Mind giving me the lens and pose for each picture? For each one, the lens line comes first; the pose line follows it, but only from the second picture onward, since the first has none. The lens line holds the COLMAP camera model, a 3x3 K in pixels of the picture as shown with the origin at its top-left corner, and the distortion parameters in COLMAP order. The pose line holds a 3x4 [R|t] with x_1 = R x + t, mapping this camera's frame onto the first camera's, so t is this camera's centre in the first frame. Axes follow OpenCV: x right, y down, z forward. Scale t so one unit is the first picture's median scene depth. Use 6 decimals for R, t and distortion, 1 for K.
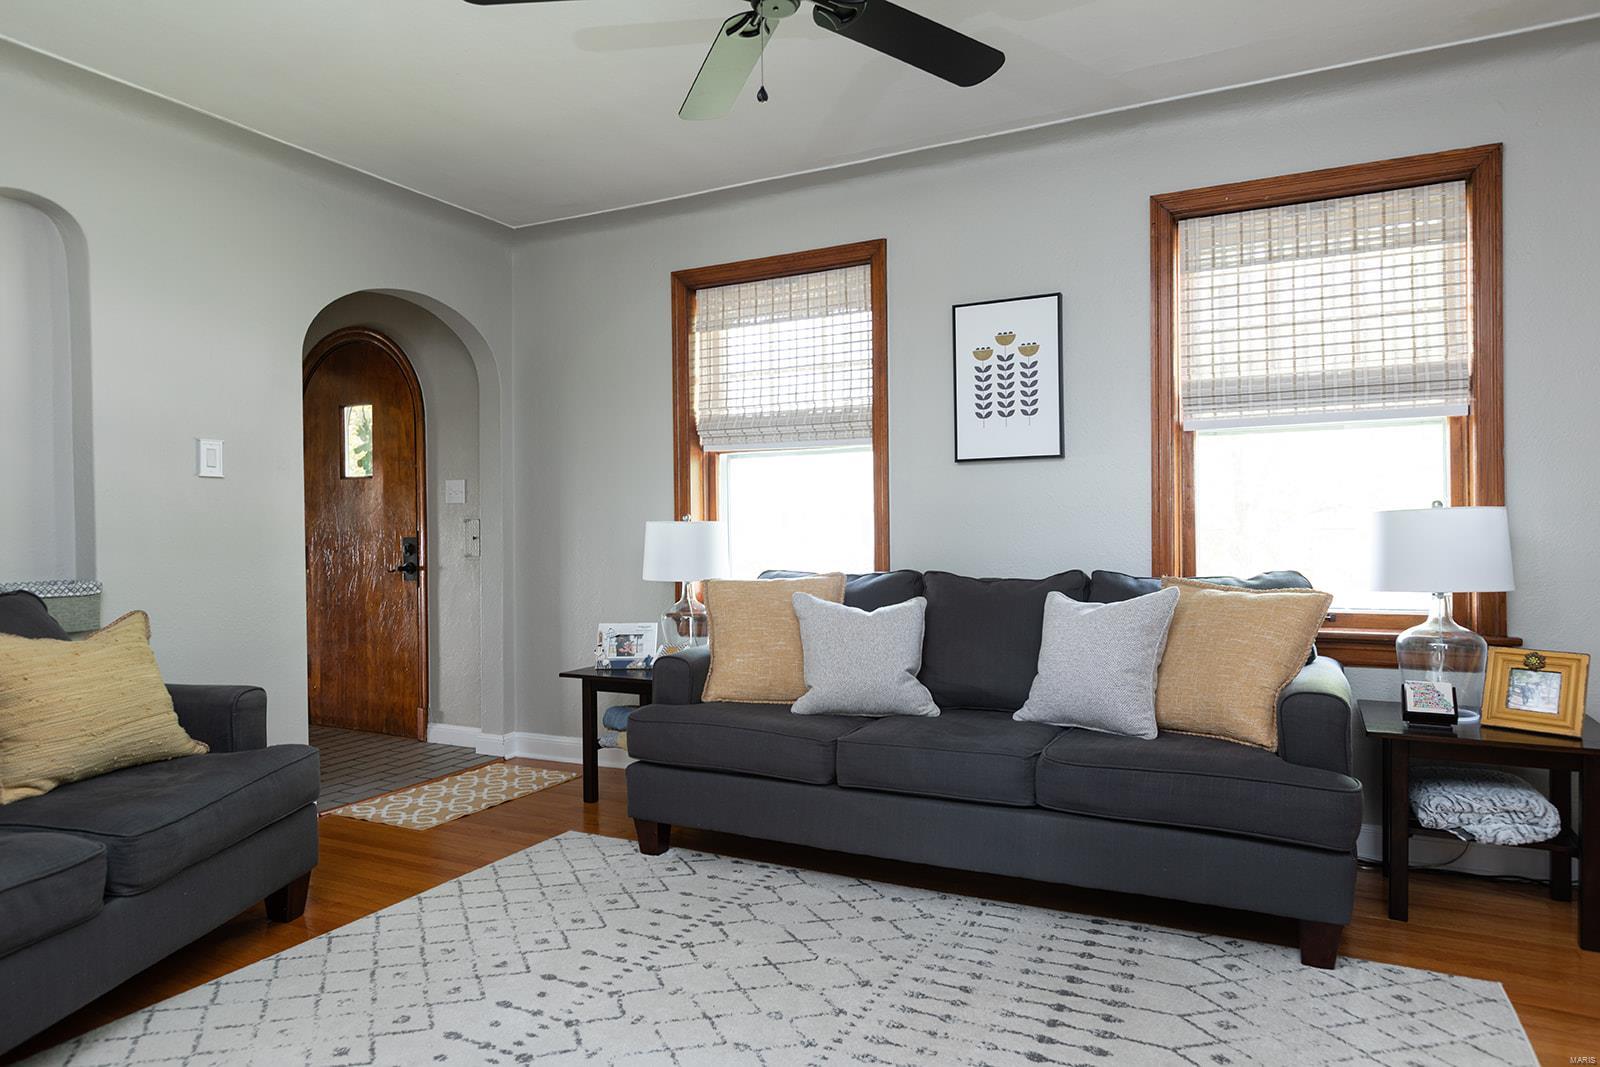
lens RADIAL K [[954.7, 0, 830.9], [0, 954.7, 535.2], [0, 0, 1]] dist [-0.021336, 0.000474]
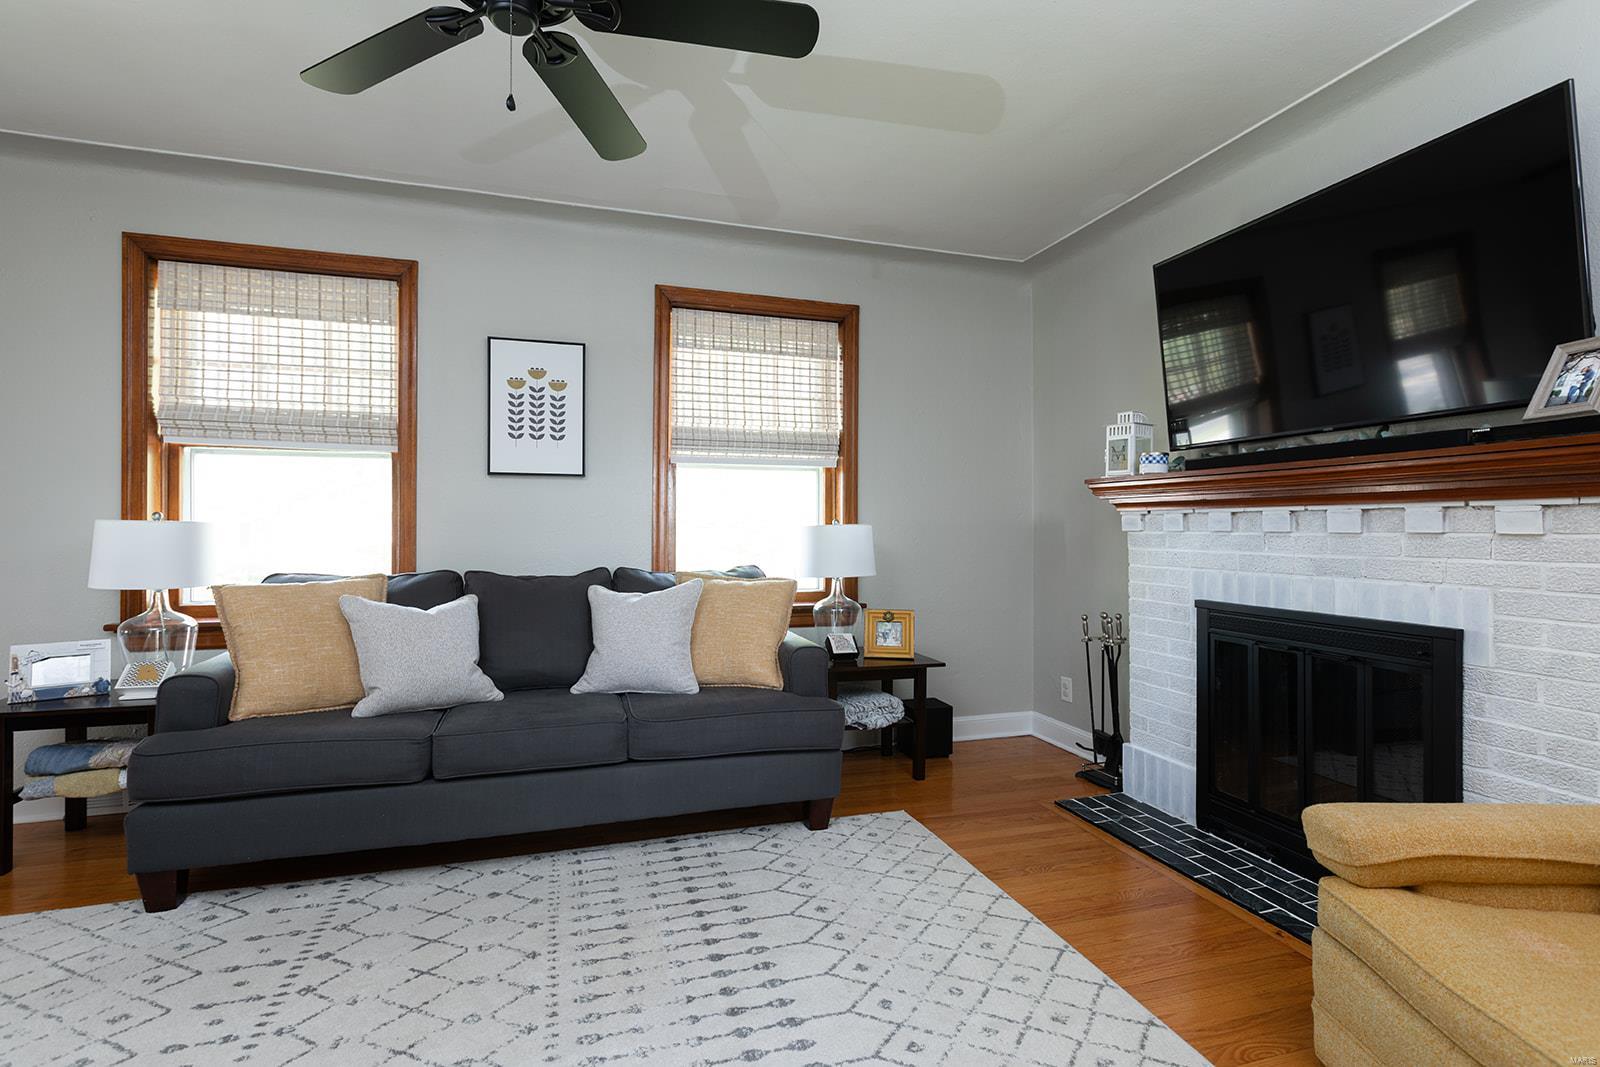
lens RADIAL K [[724.4, 0, 800.0], [0, 724.4, 533.5], [0, 0, 1]] dist [-0.008638, -0.000543]
pose [[0.725185, 0.012542, 0.688440, -0.227826], [-0.007439, 0.999918, -0.010381, -0.000124], [-0.688514, 0.002407, 0.725219, 0.142544]]
